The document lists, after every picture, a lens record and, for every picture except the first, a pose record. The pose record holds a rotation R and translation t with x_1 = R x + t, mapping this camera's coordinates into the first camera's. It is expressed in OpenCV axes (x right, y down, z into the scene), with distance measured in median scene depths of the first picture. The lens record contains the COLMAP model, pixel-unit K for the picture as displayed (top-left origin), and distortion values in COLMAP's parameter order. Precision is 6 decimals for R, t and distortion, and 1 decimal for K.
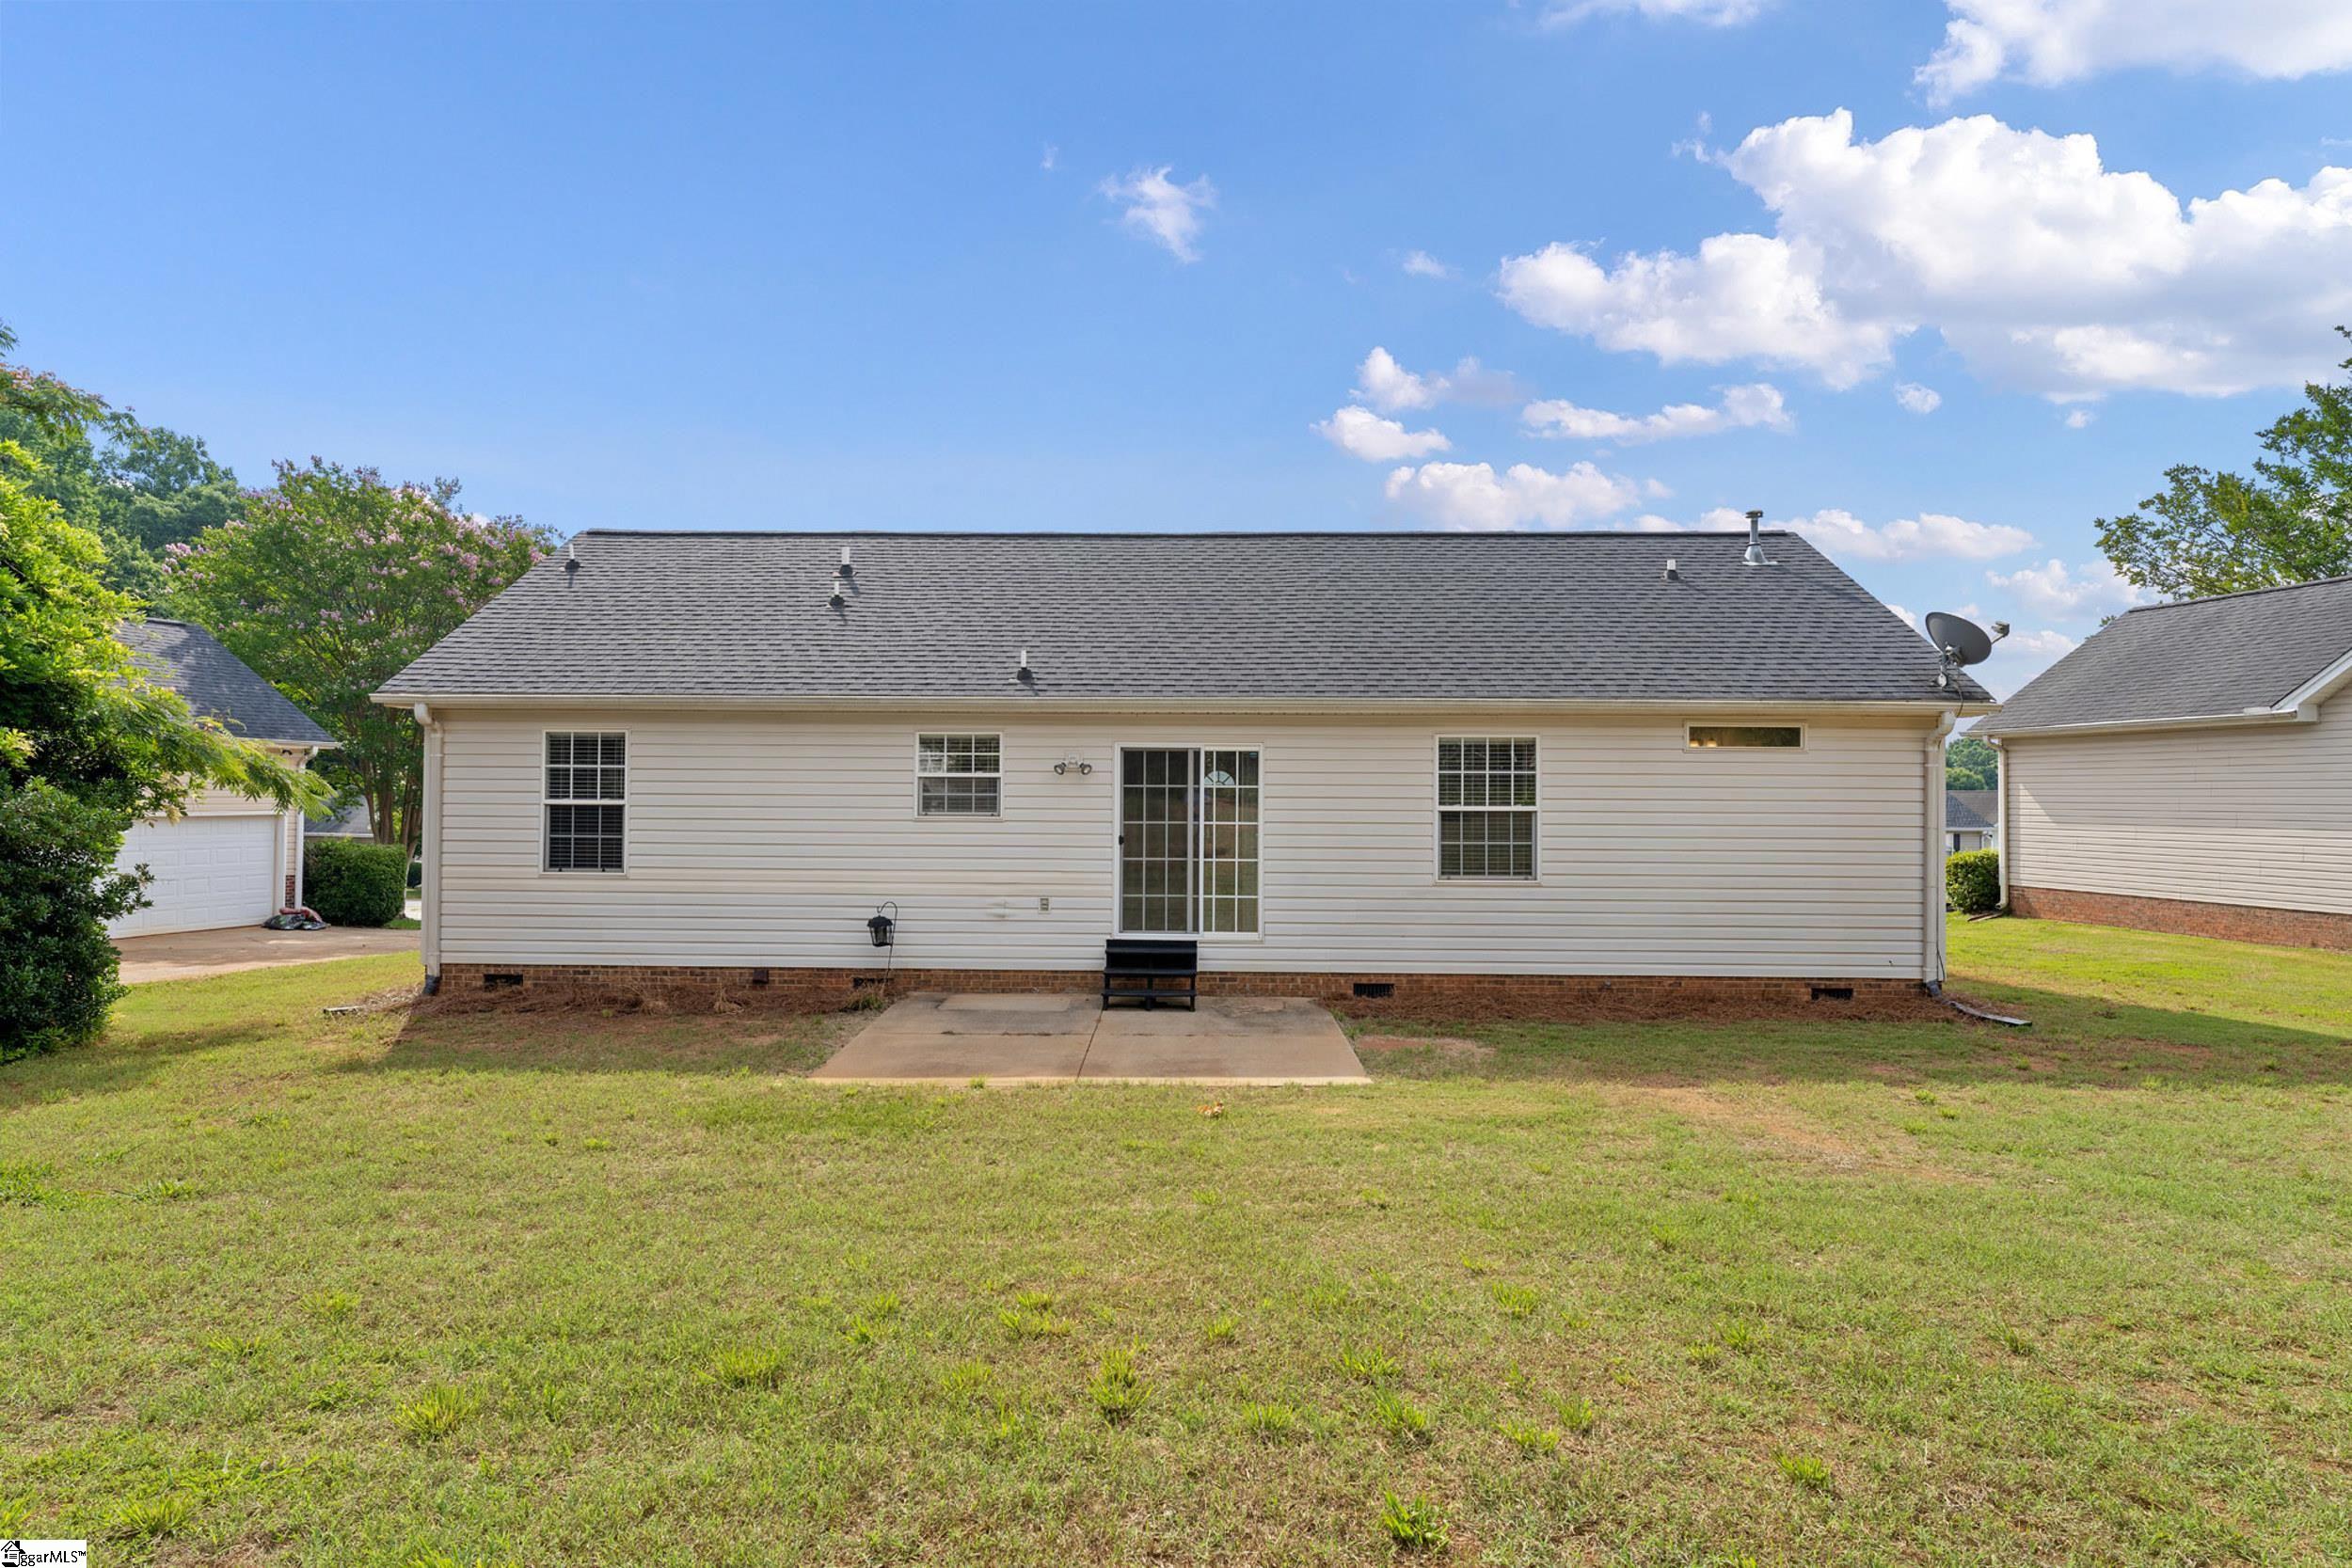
lens RADIAL K [[1282.8, 0, 1170.7], [0, 1282.8, 784.0], [0, 0, 1]] dist [-0.000884, -0.001858]
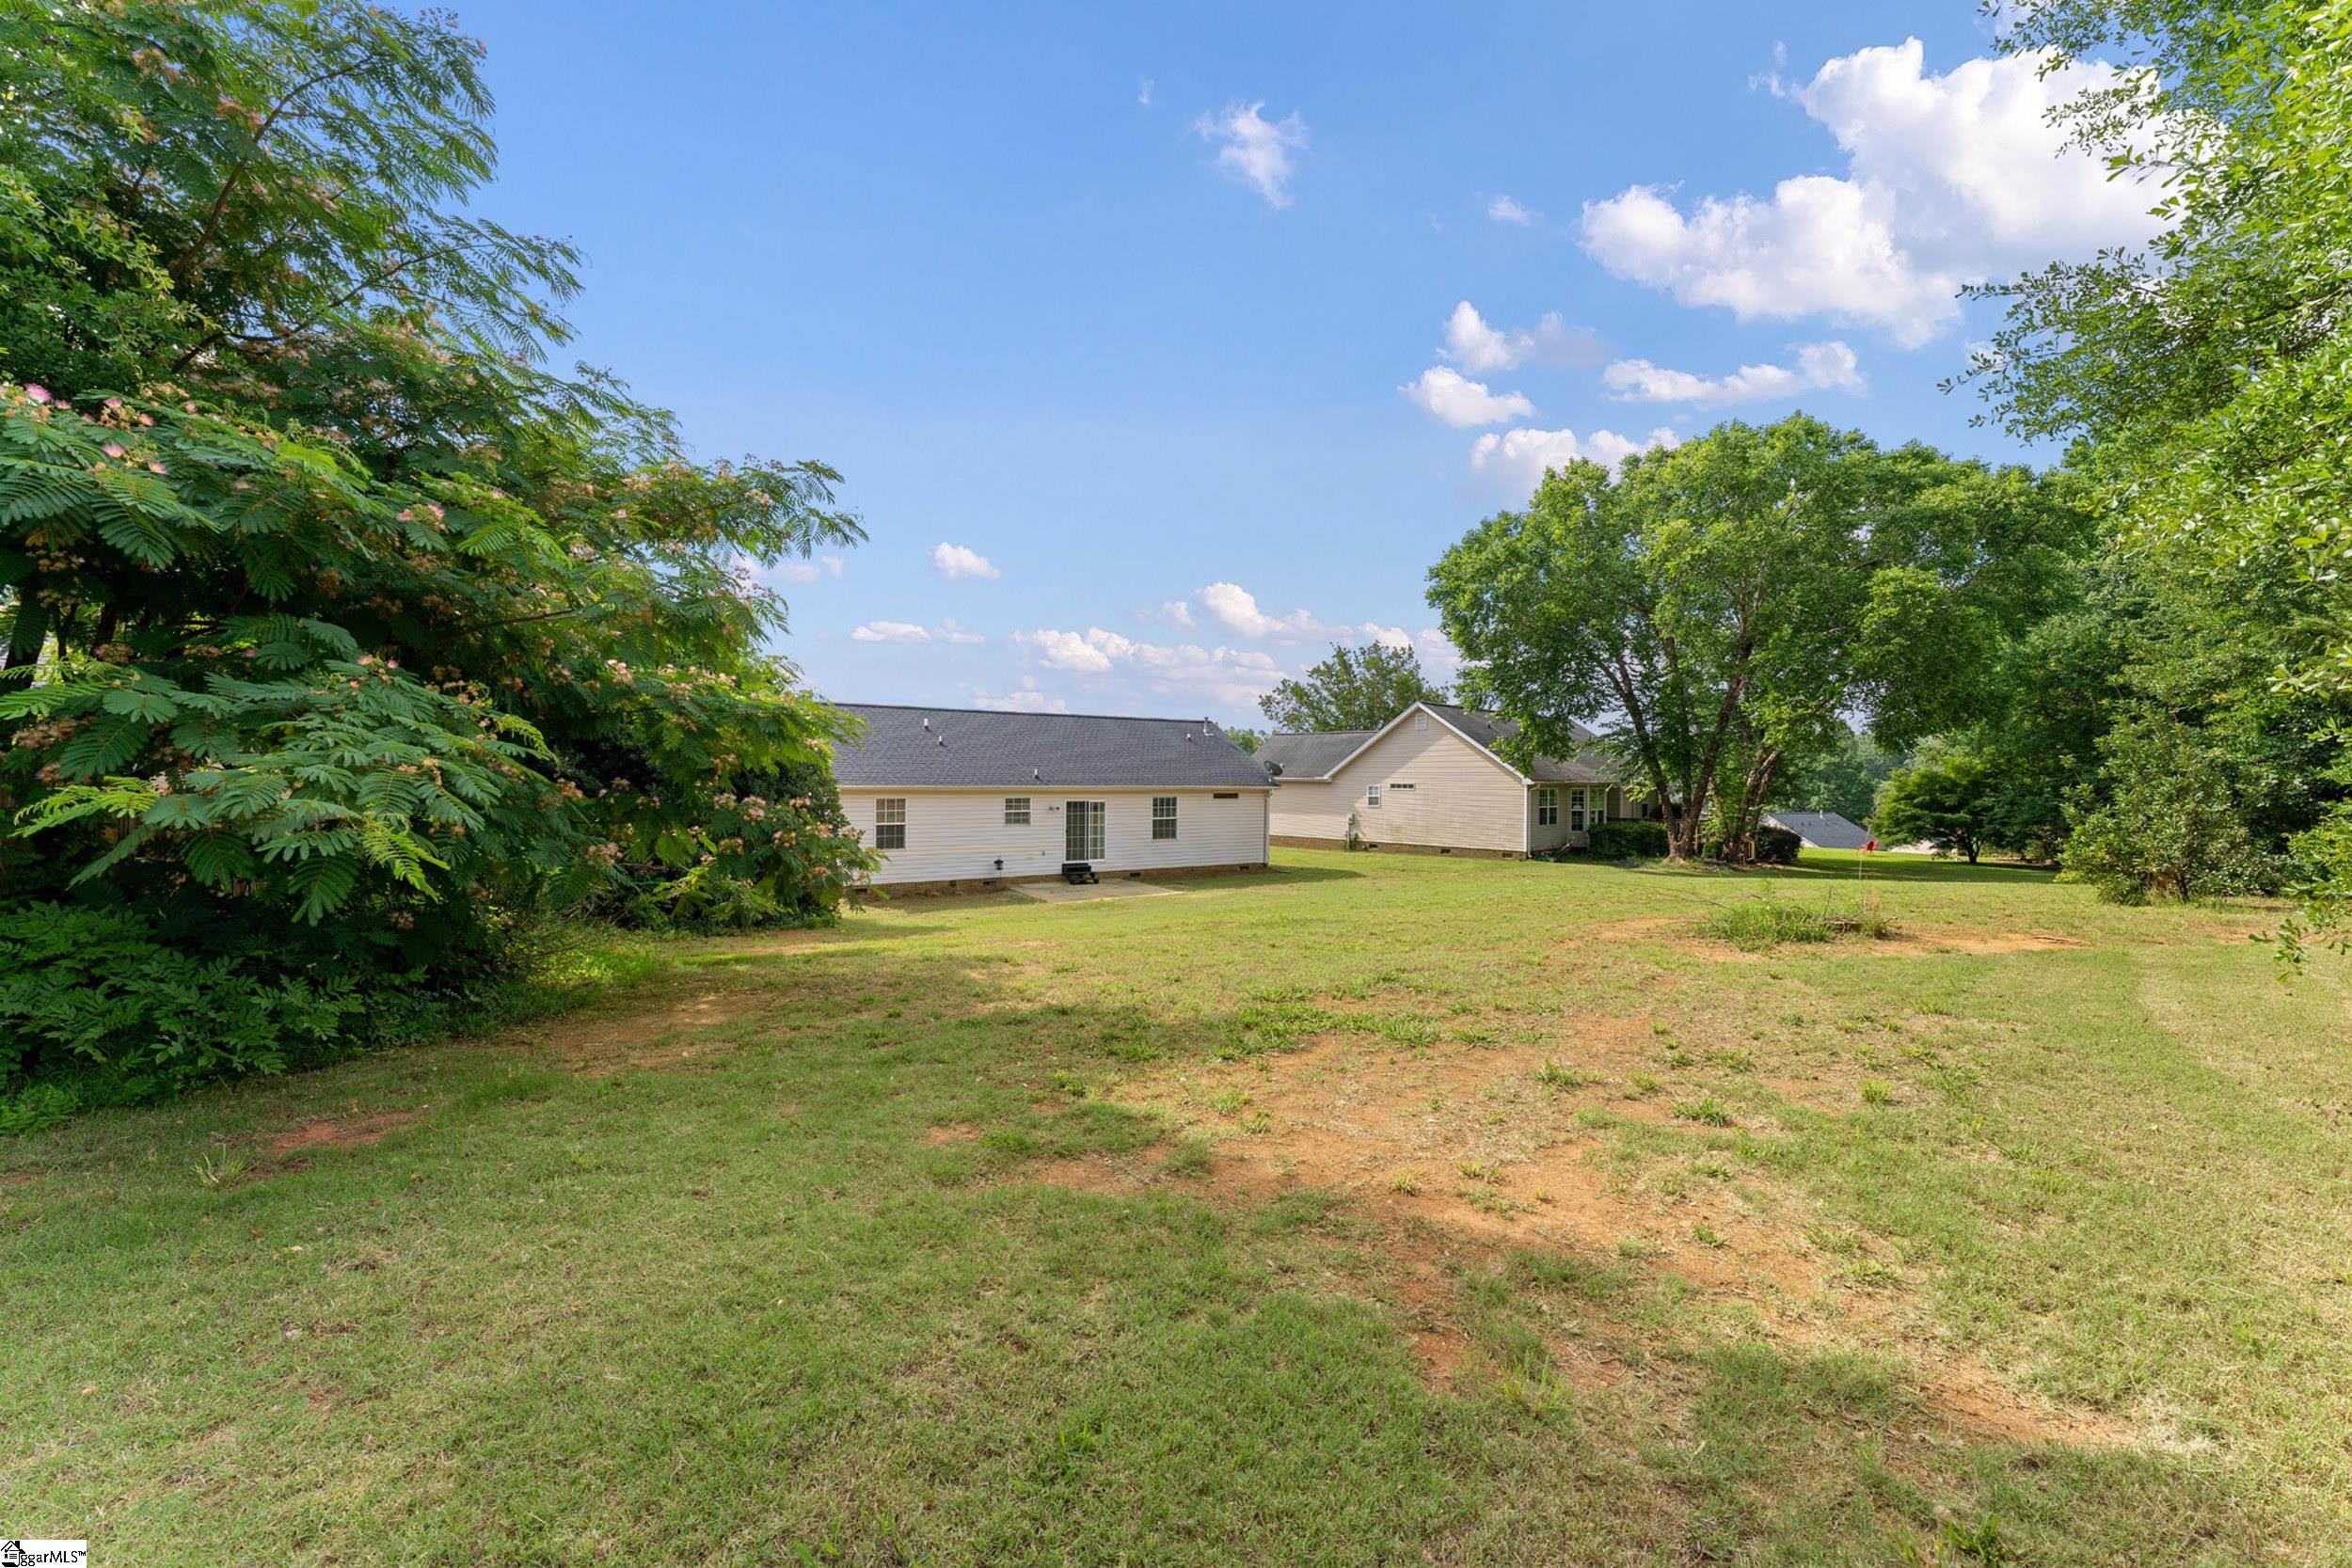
lens RADIAL K [[944.8, 0, 1180.0], [0, 944.8, 783.8], [0, 0, 1]] dist [-0.000043, -0.000446]
pose [[0.805349, -0.003124, 0.592793, -1.158778], [-0.009067, 0.999804, 0.017587, -0.111876], [-0.592732, -0.019539, 0.805163, -0.978989]]
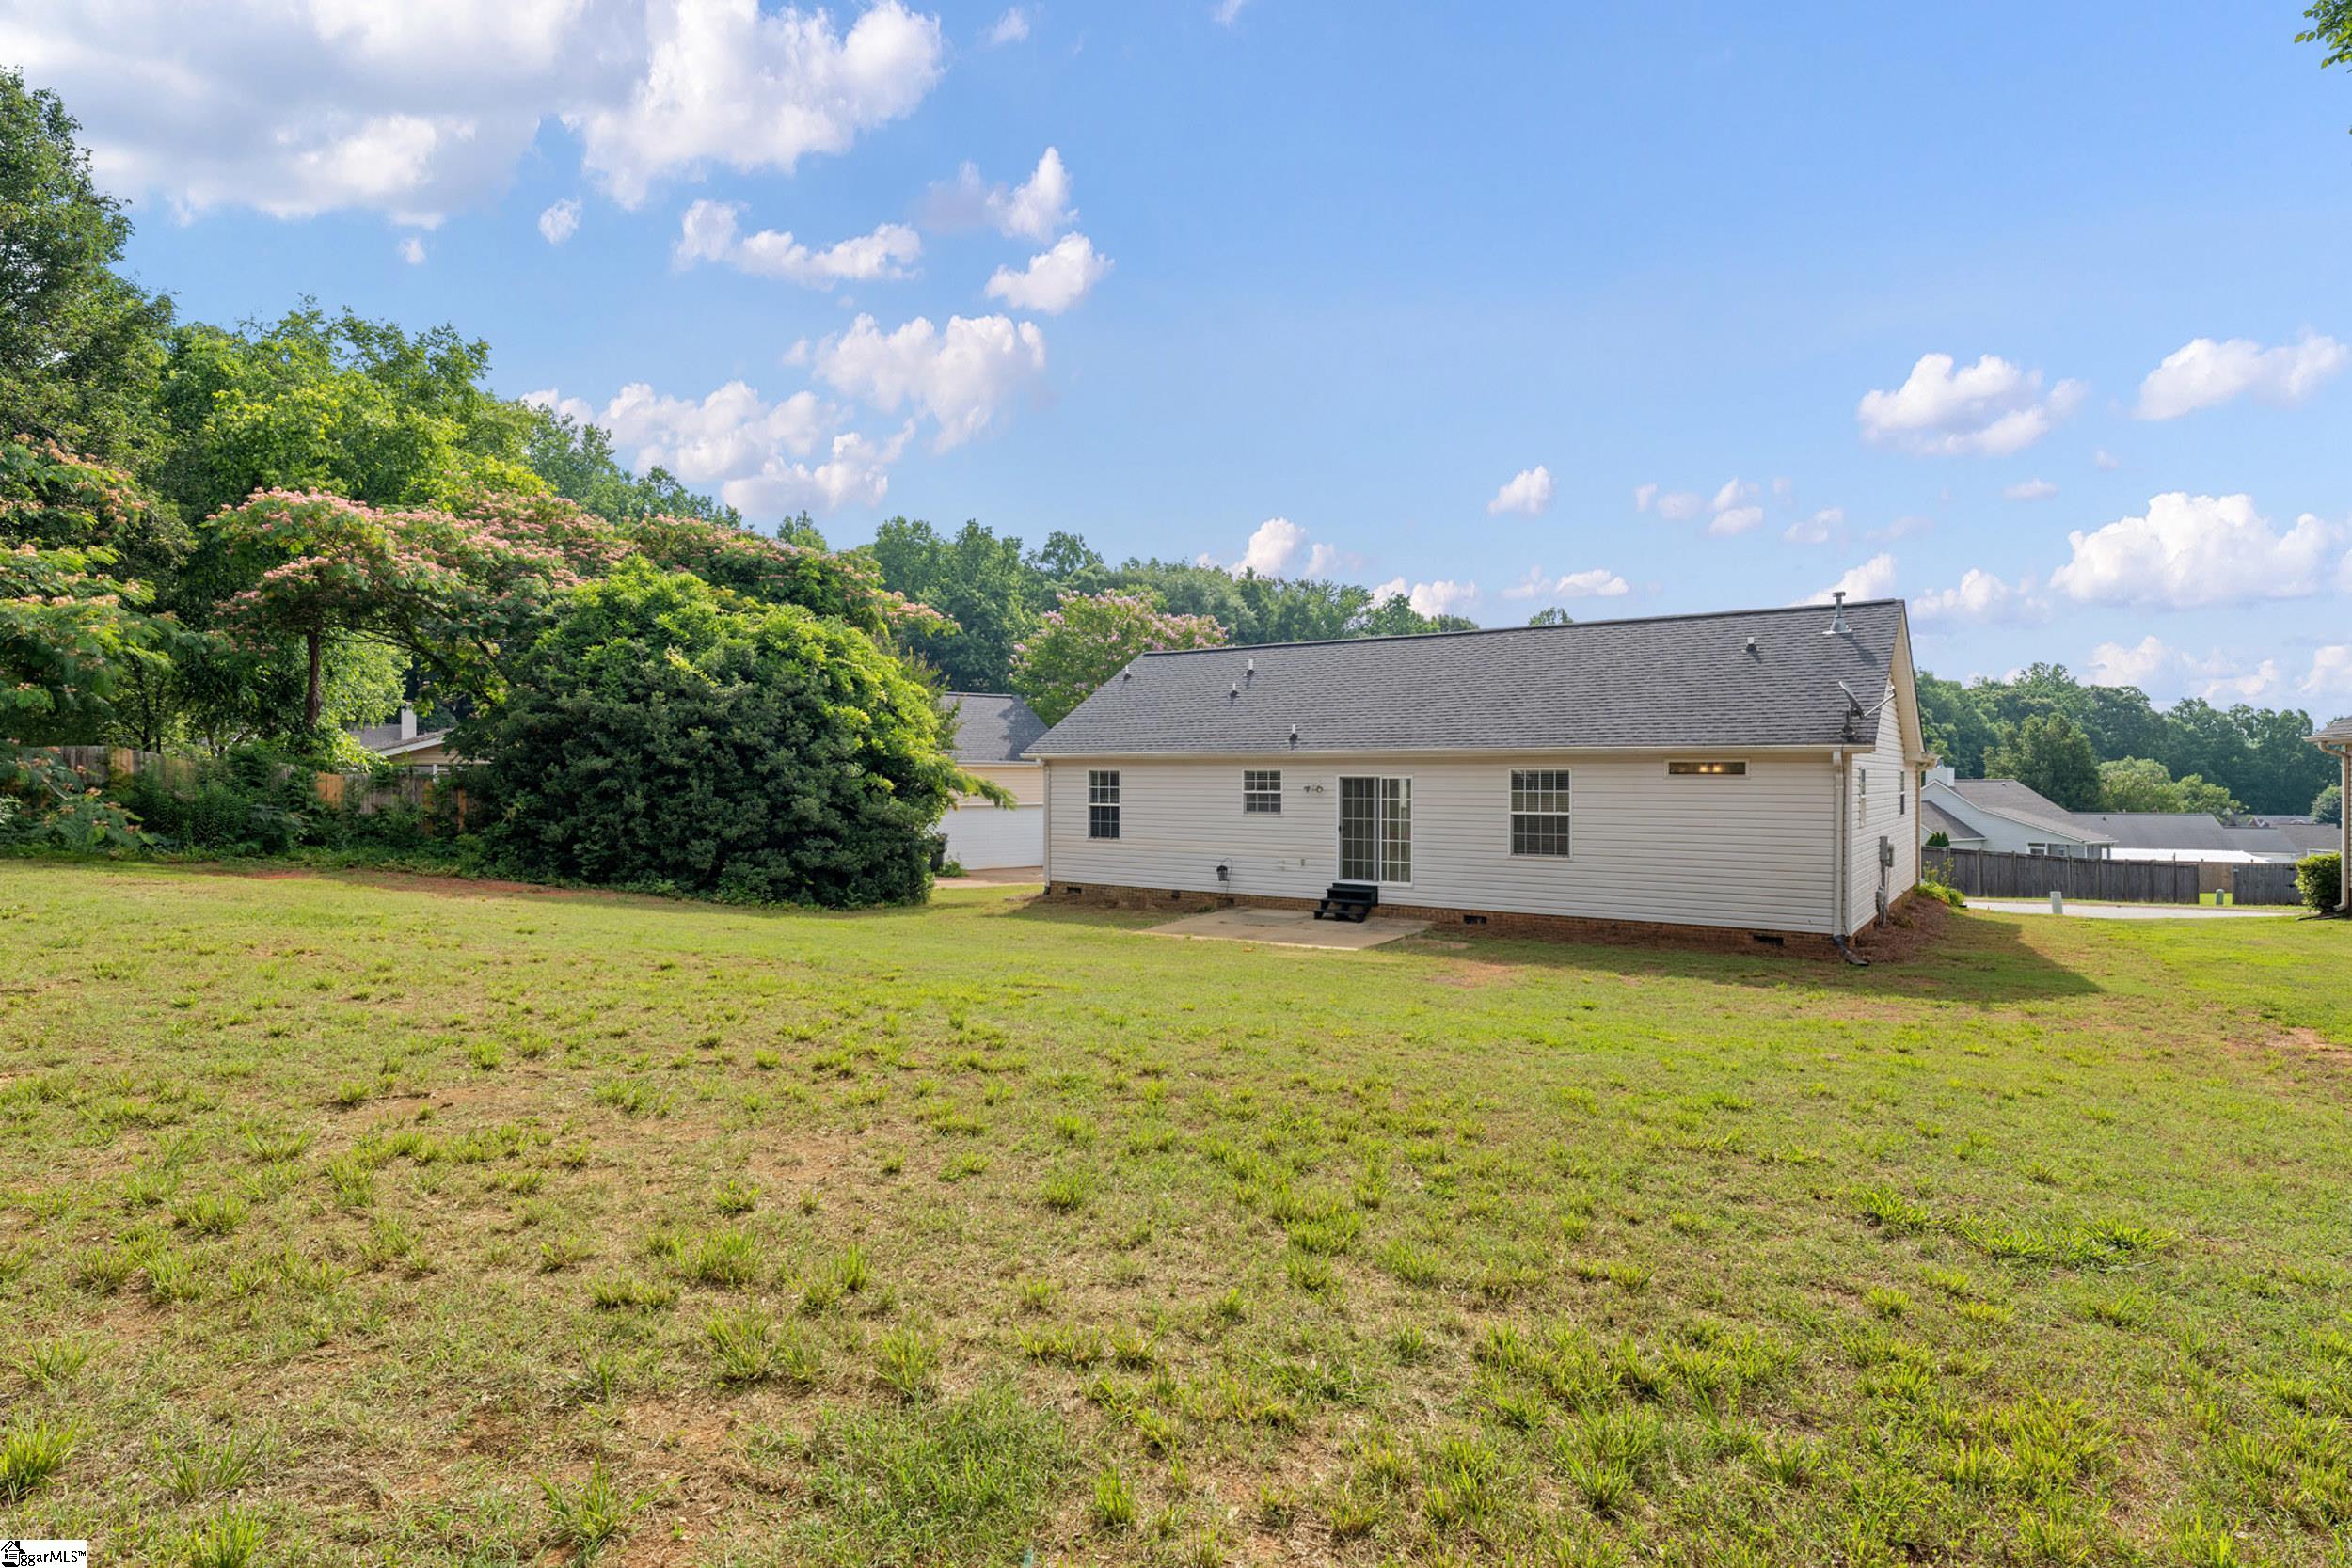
lens RADIAL K [[1201.8, 0, 1174.3], [0, 1201.8, 786.4], [0, 0, 1]] dist [-0.000770, 0.000154]
pose [[0.828745, -0.001050, -0.559625, 0.711336], [0.009587, 0.999878, 0.012322, -0.037918], [0.559544, -0.015577, 0.828654, -0.525371]]
